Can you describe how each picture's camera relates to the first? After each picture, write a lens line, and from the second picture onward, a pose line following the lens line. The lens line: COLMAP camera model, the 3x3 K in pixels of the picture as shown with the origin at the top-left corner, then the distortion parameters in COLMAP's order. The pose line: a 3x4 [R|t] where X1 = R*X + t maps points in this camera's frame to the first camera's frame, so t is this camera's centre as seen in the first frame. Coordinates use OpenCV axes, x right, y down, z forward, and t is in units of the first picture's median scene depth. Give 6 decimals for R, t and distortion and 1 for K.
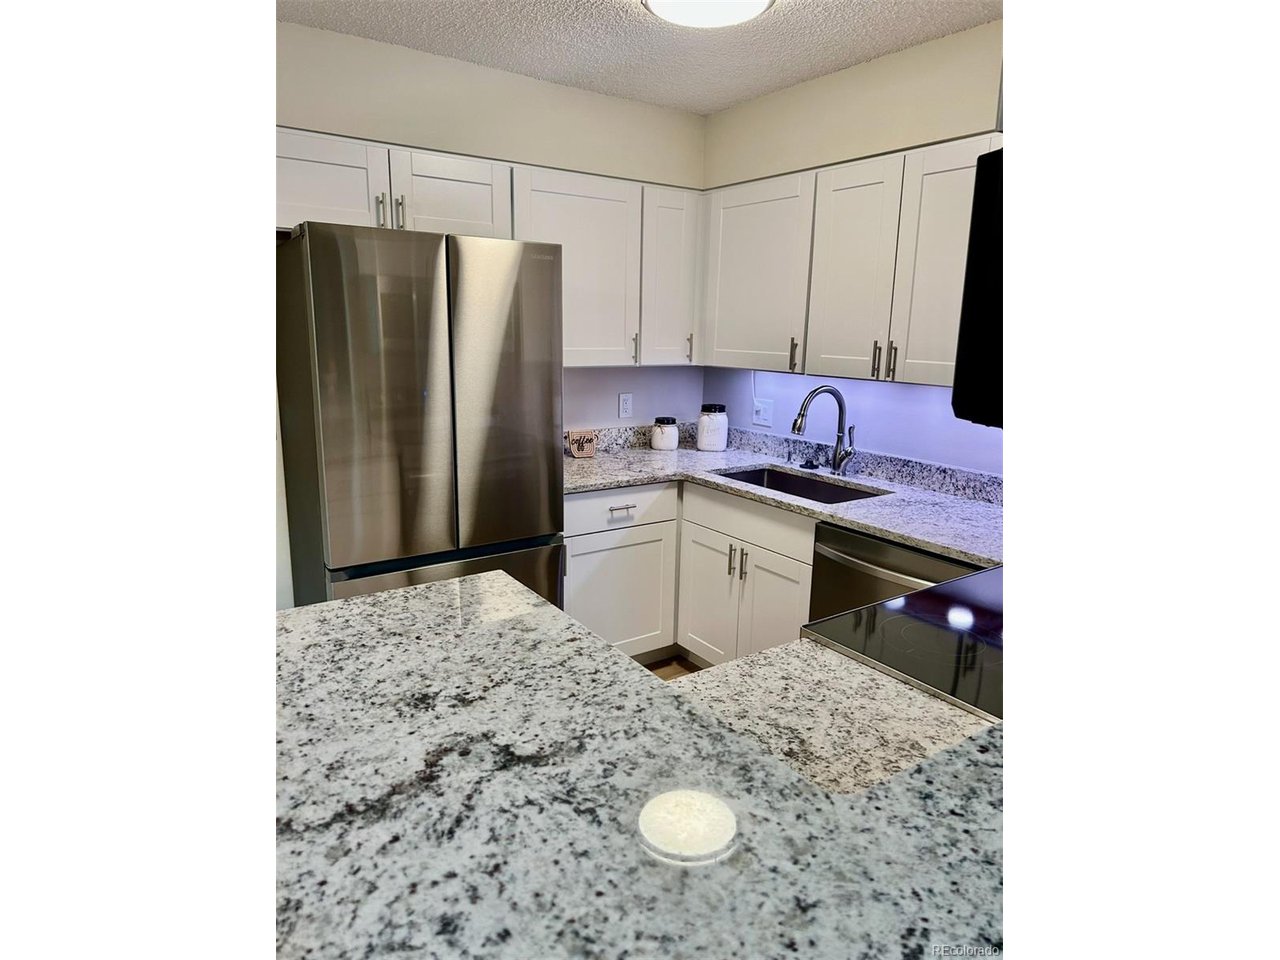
lens RADIAL K [[732.3, 0, 627.8], [0, 732.3, 479.3], [0, 0, 1]] dist [0.038913, -0.000502]
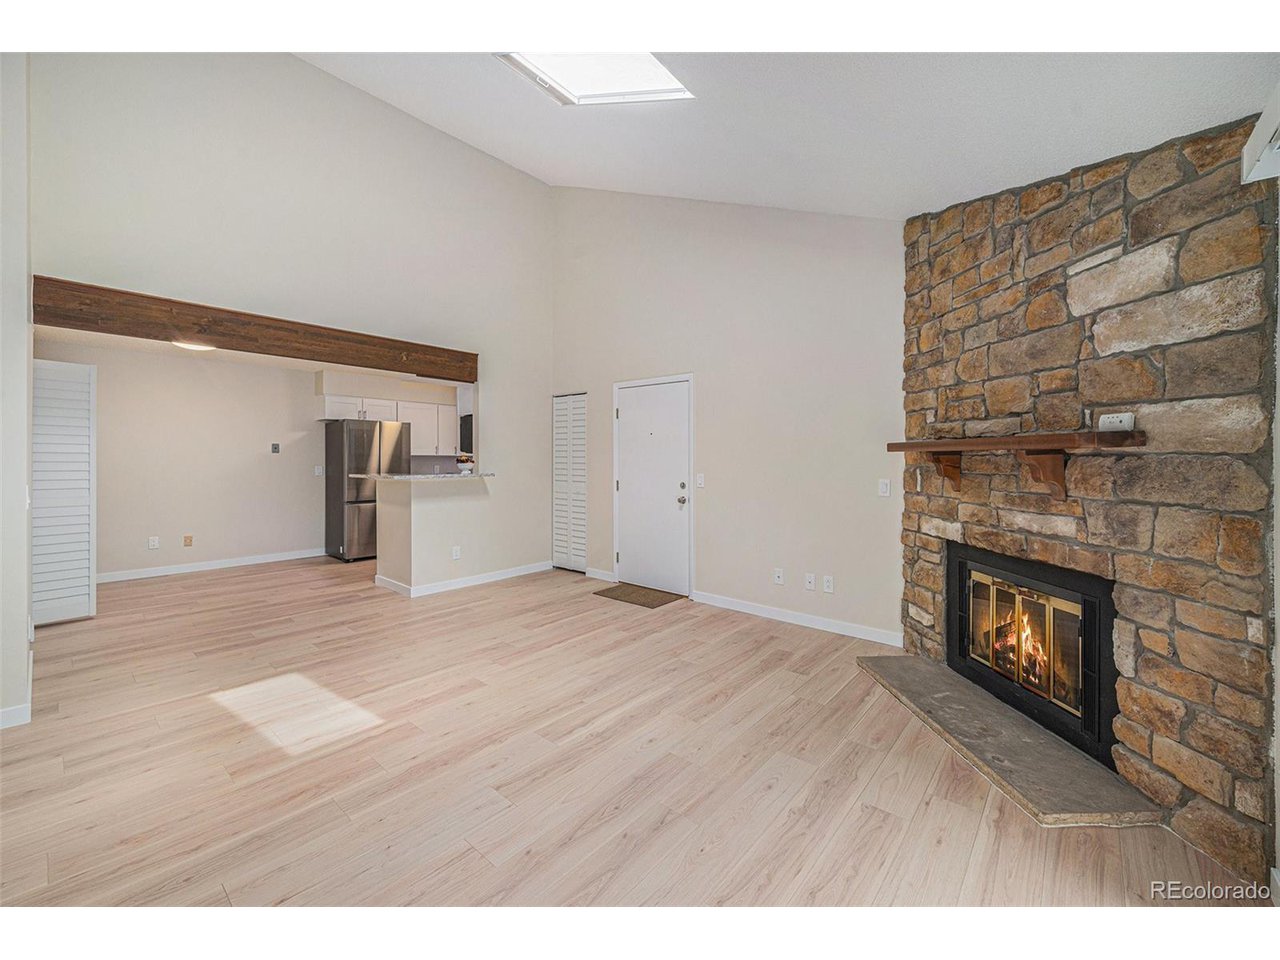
lens RADIAL K [[520.1, 0, 638.9], [0, 520.1, 457.2], [0, 0, 1]] dist [0.001533, 0.000189]
pose [[0.966172, -0.009862, 0.257711, 0.339526], [0.062808, 0.978180, -0.198038, 0.446858], [-0.250134, 0.207525, 0.945709, -1.737035]]
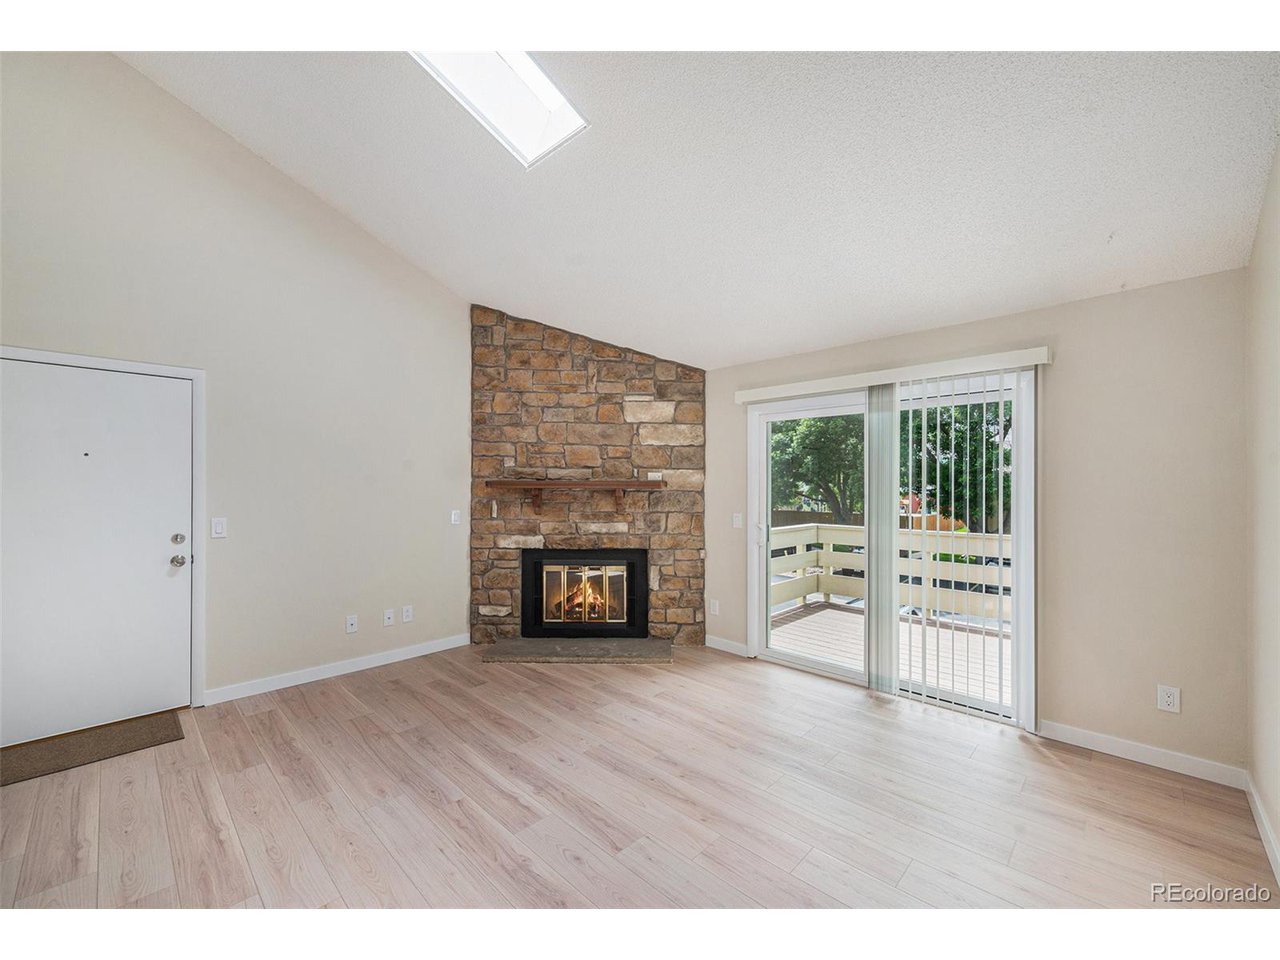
lens RADIAL K [[511.9, 0, 640.0], [0, 511.9, 480.0], [0, 0, 1]] dist [-0.007884, -0.000076]
pose [[-0.210937, -0.004545, 0.977489, -0.360285], [0.197399, 0.979189, 0.047151, 0.225355], [-0.957360, 0.202902, -0.205650, -0.859579]]
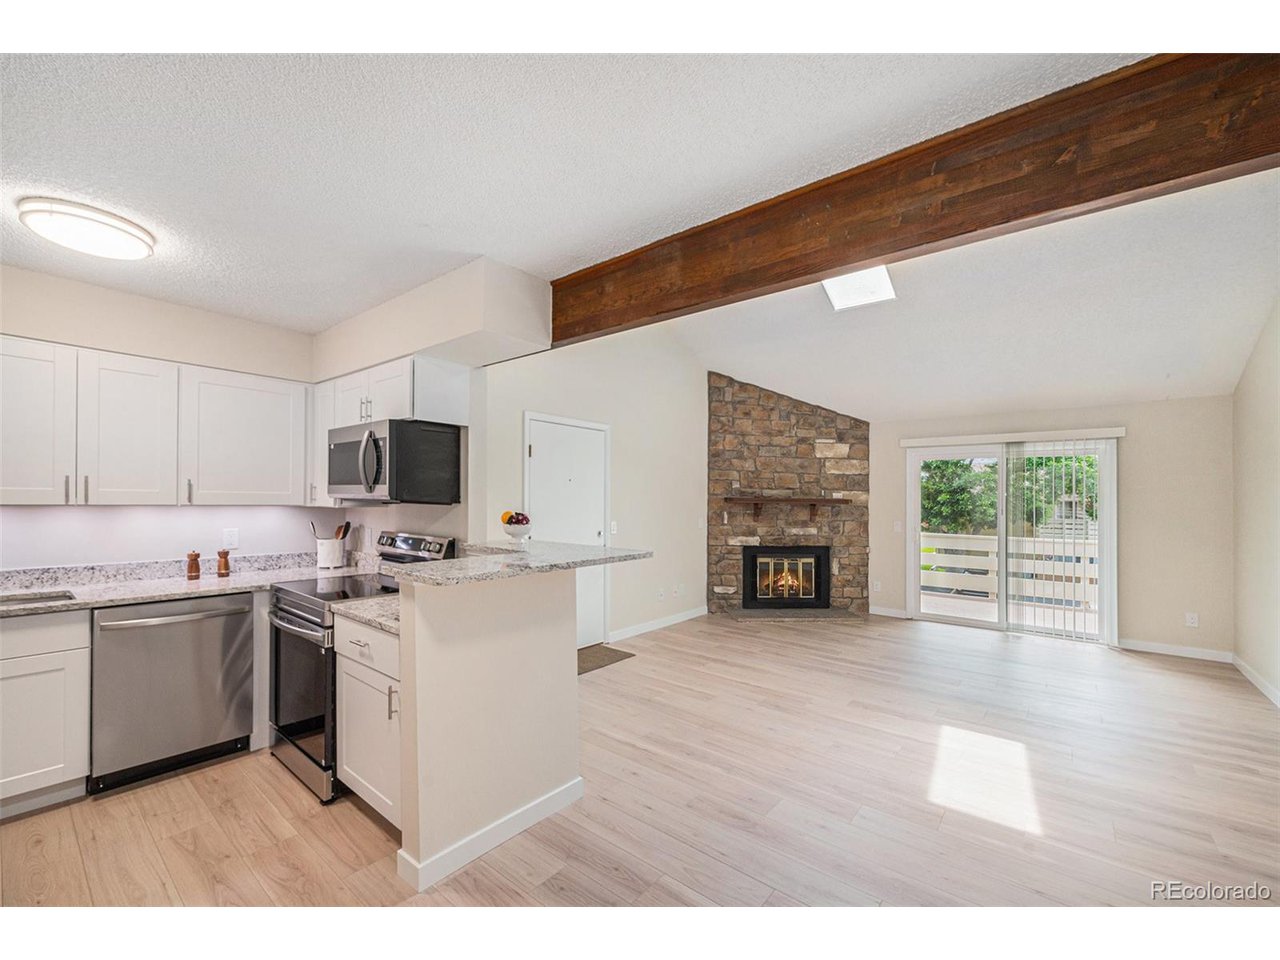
lens RADIAL K [[535.6, 0, 631.3], [0, 535.6, 491.6], [0, 0, 1]] dist [-0.000855, 0.000032]
pose [[-0.289481, -0.004803, 0.957172, -0.834474], [0.182505, 0.981365, 0.060120, -0.028328], [-0.939624, 0.192093, -0.283209, 0.293118]]
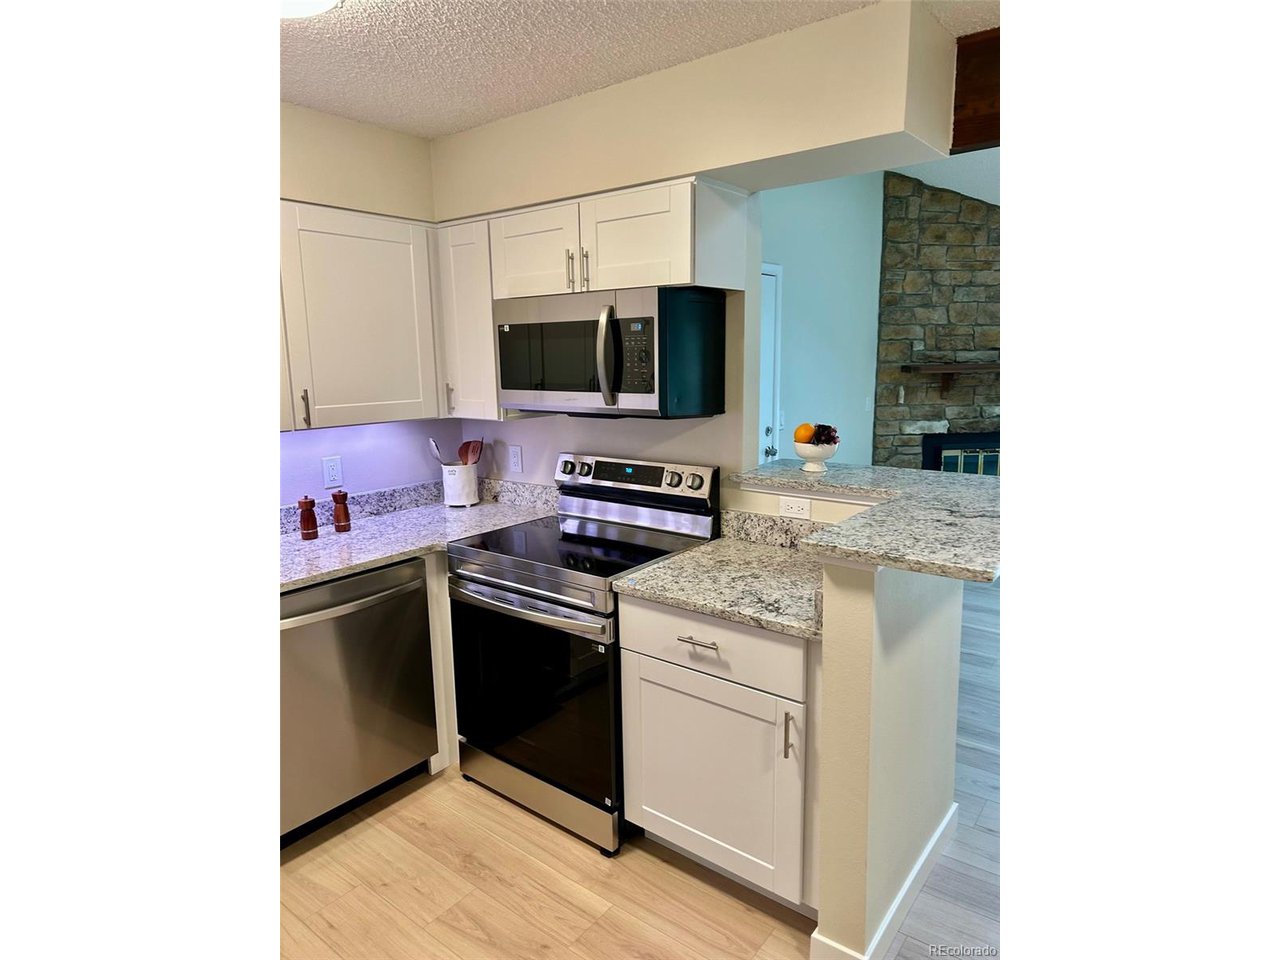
lens RADIAL K [[732.3, 0, 627.8], [0, 732.3, 479.3], [0, 0, 1]] dist [0.038913, -0.000502]
pose [[-0.313830, -0.168935, 0.934330, -0.589639], [0.210526, 0.947169, 0.241969, -0.175258], [-0.925845, 0.272638, -0.261685, 0.693479]]
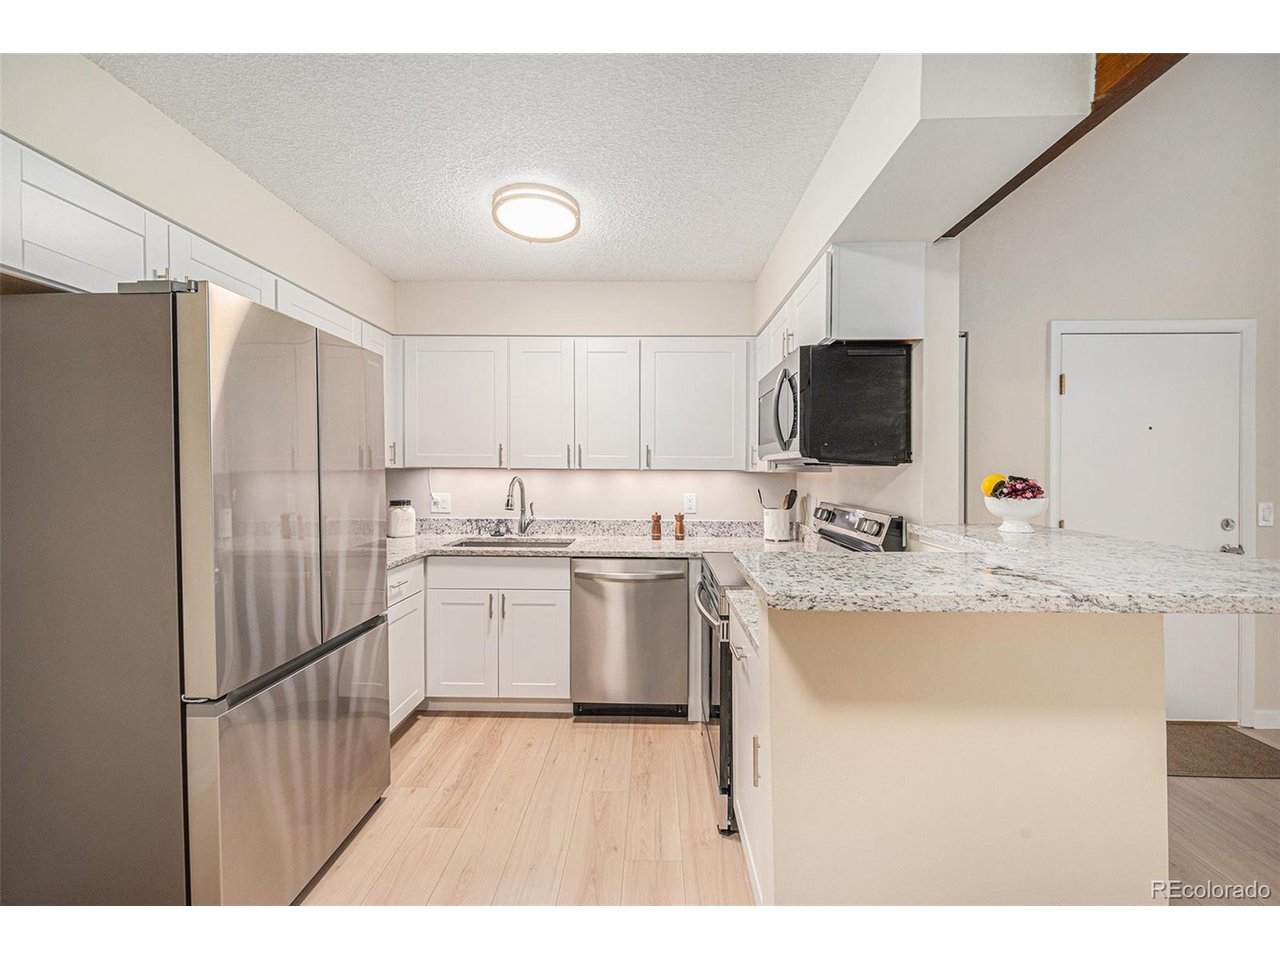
lens RADIAL K [[511.9, 0, 640.0], [0, 511.9, 480.0], [0, 0, 1]] dist [-0.007884, -0.000076]
pose [[0.575628, -0.027028, 0.817265, -0.463844], [0.172494, 0.980977, -0.089052, 0.015851], [-0.799311, 0.192234, 0.569340, 0.226118]]
